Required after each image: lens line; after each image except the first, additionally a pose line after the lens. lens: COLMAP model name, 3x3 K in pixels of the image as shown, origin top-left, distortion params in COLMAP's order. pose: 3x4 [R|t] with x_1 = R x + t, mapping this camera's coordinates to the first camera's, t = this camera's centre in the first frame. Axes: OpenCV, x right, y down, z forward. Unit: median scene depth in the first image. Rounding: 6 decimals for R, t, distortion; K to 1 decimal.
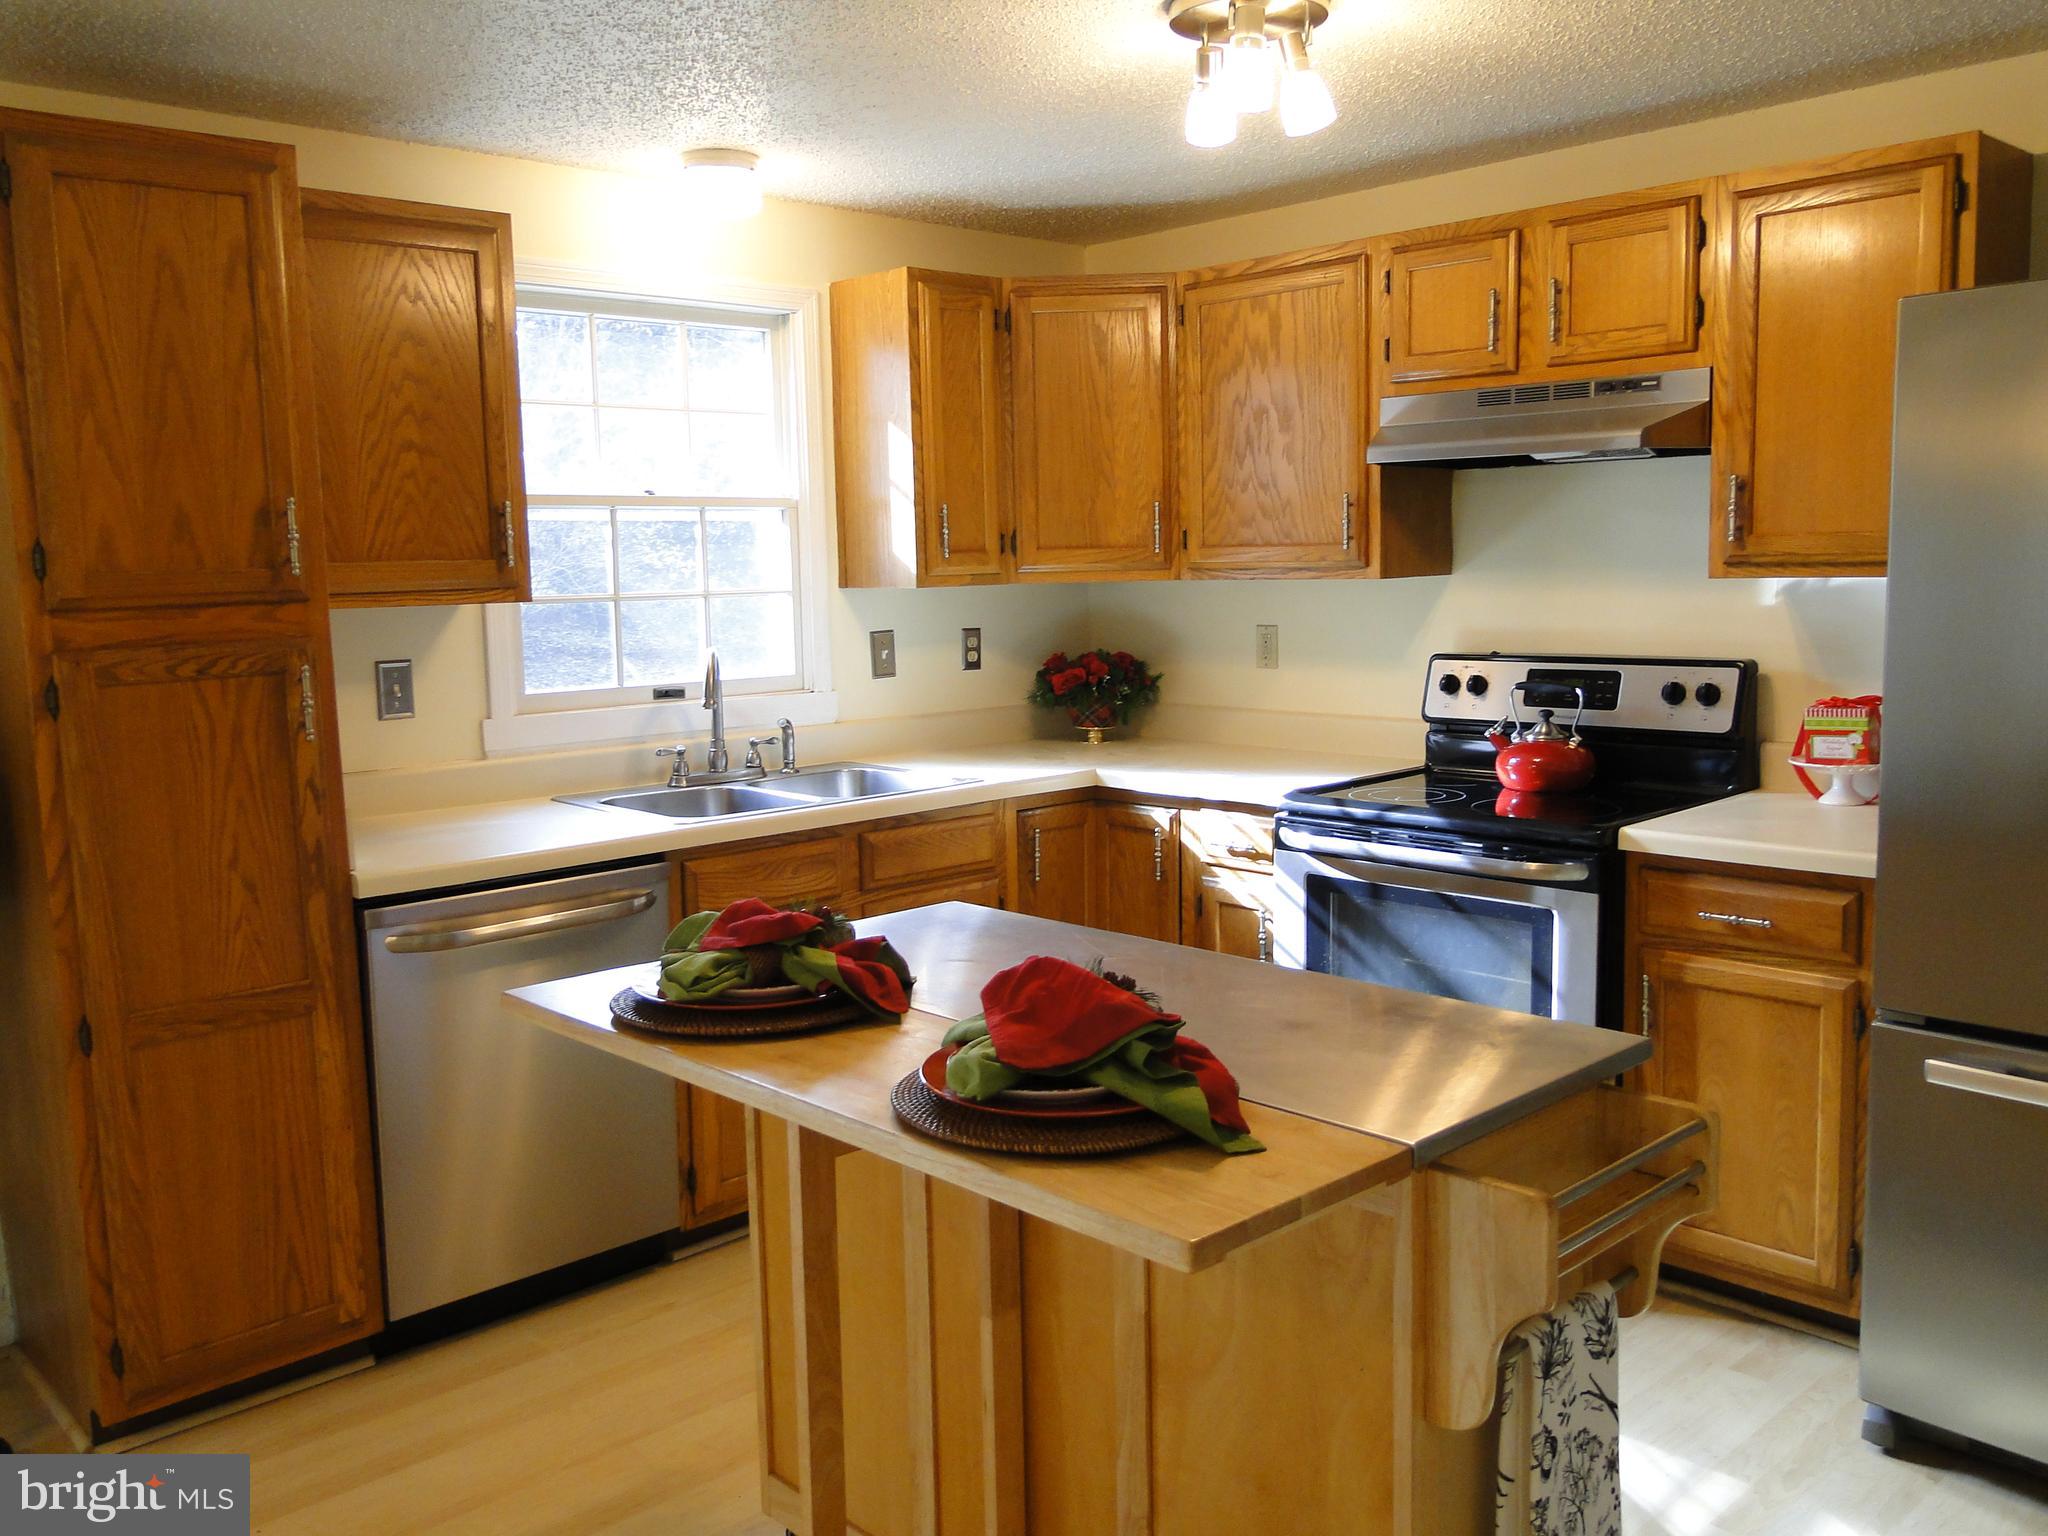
lens RADIAL K [[1672.6, 0, 1024.0], [0, 1672.6, 768.0], [0, 0, 1]] dist [-0.004717, -0.018285]
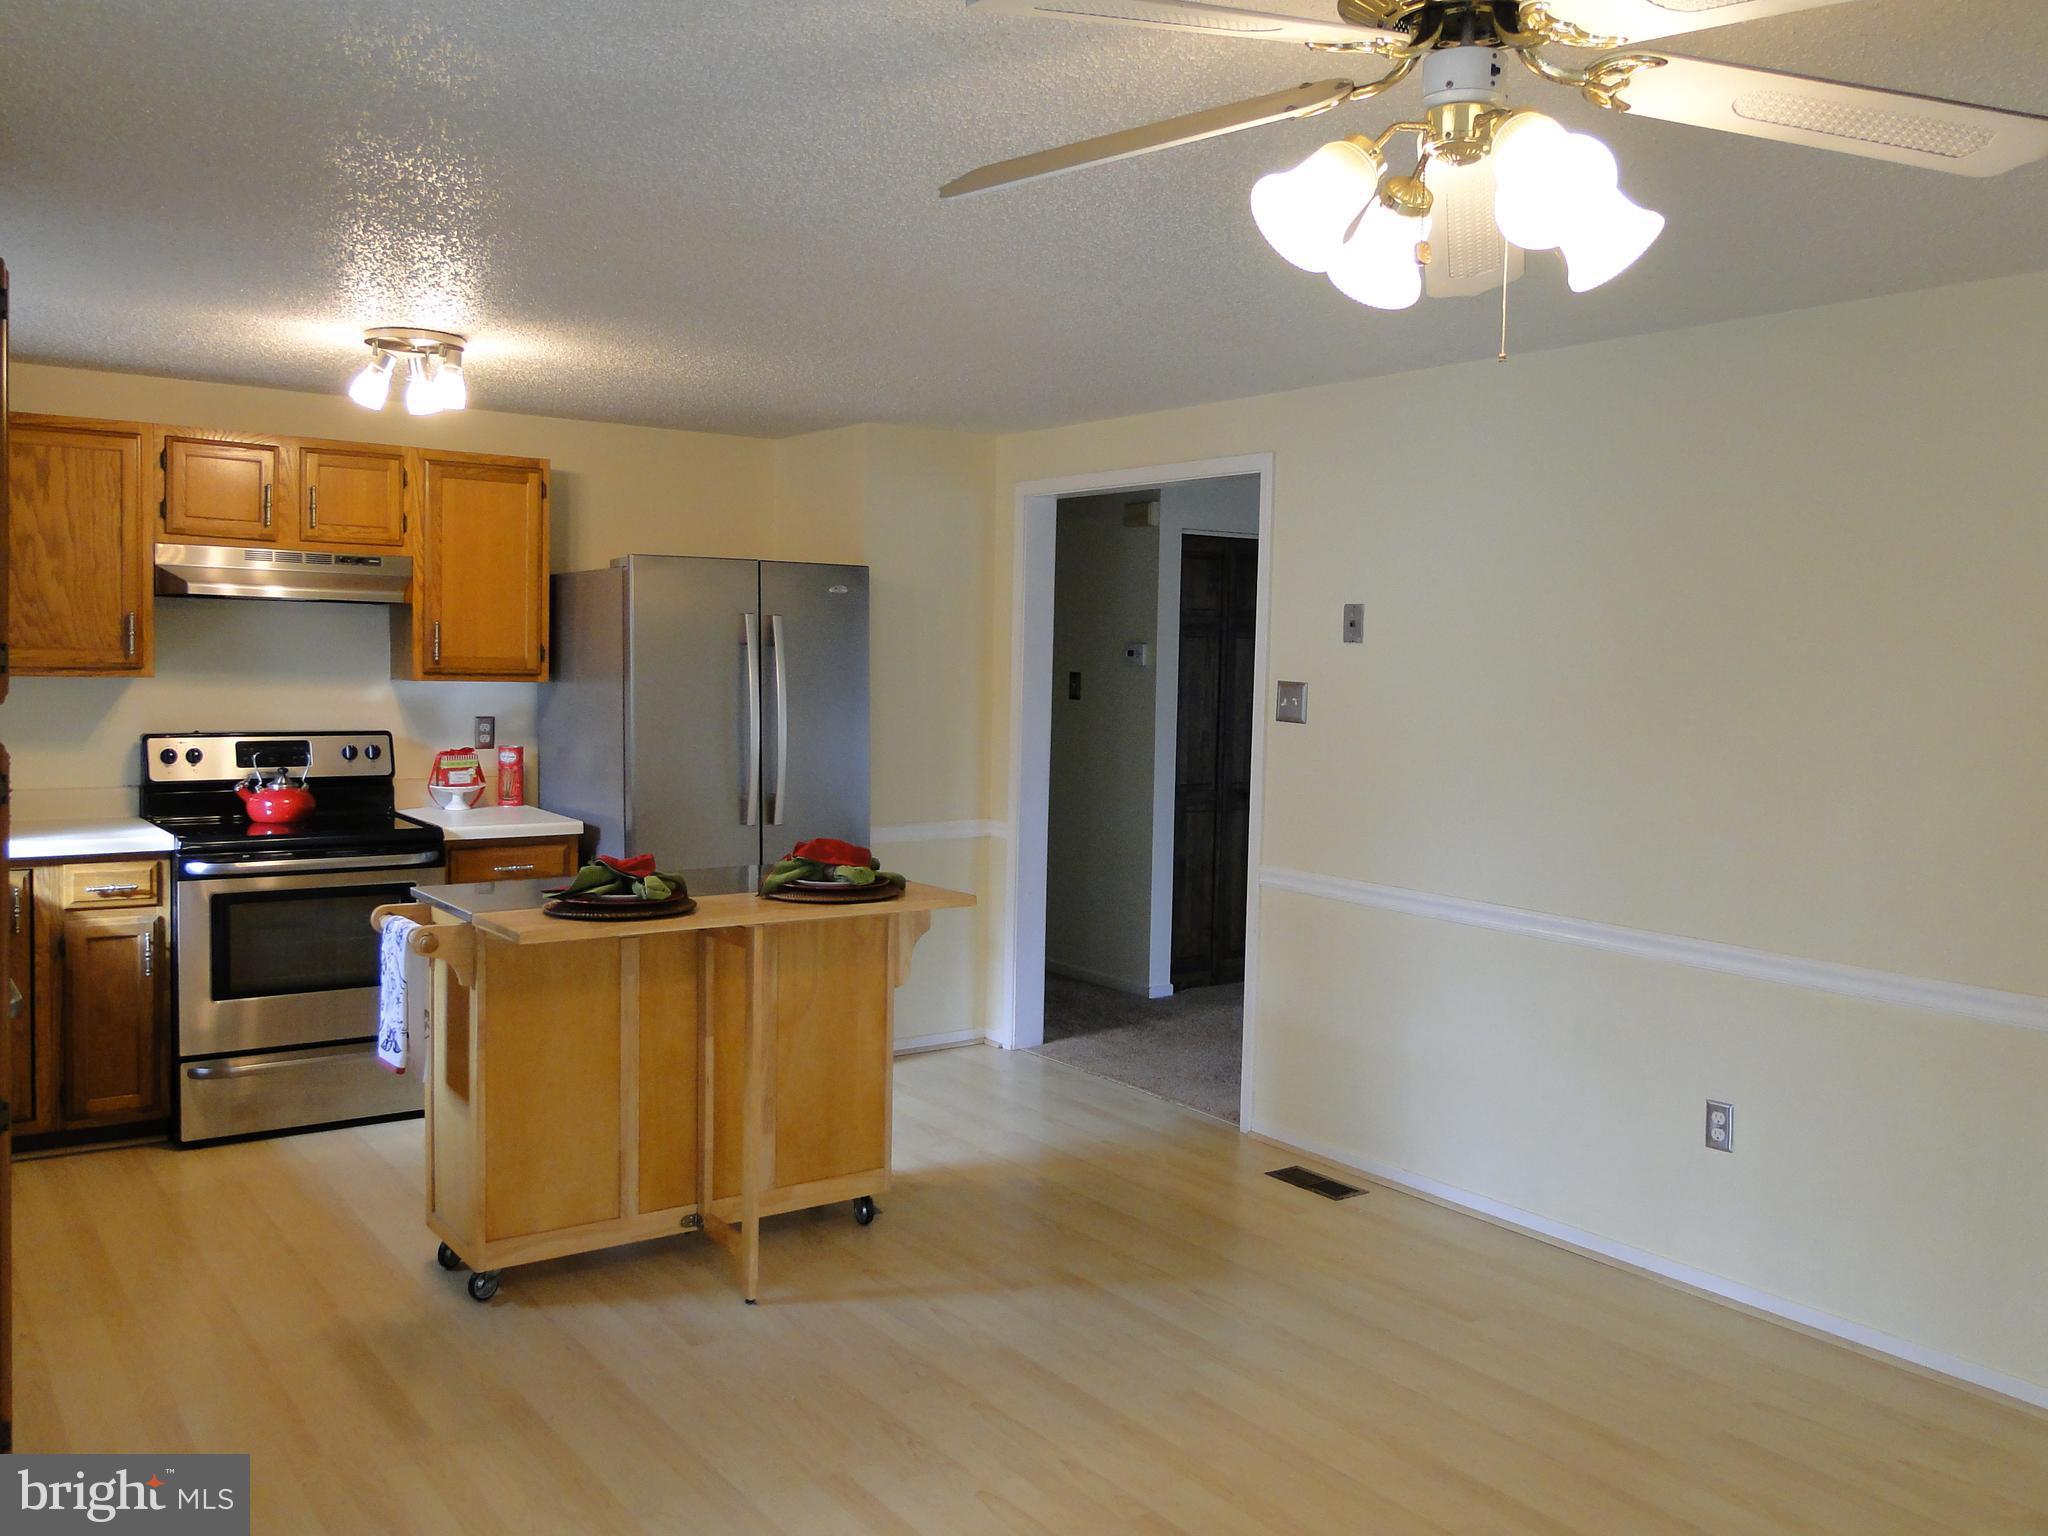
lens RADIAL K [[1672.6, 0, 1024.0], [0, 1672.6, 768.0], [0, 0, 1]] dist [-0.004717, -0.018285]
pose [[0.133548, -0.042071, 0.990149, -1.071803], [0.096907, 0.994865, 0.029201, -0.014544], [-0.986293, 0.092053, 0.136940, 0.155379]]
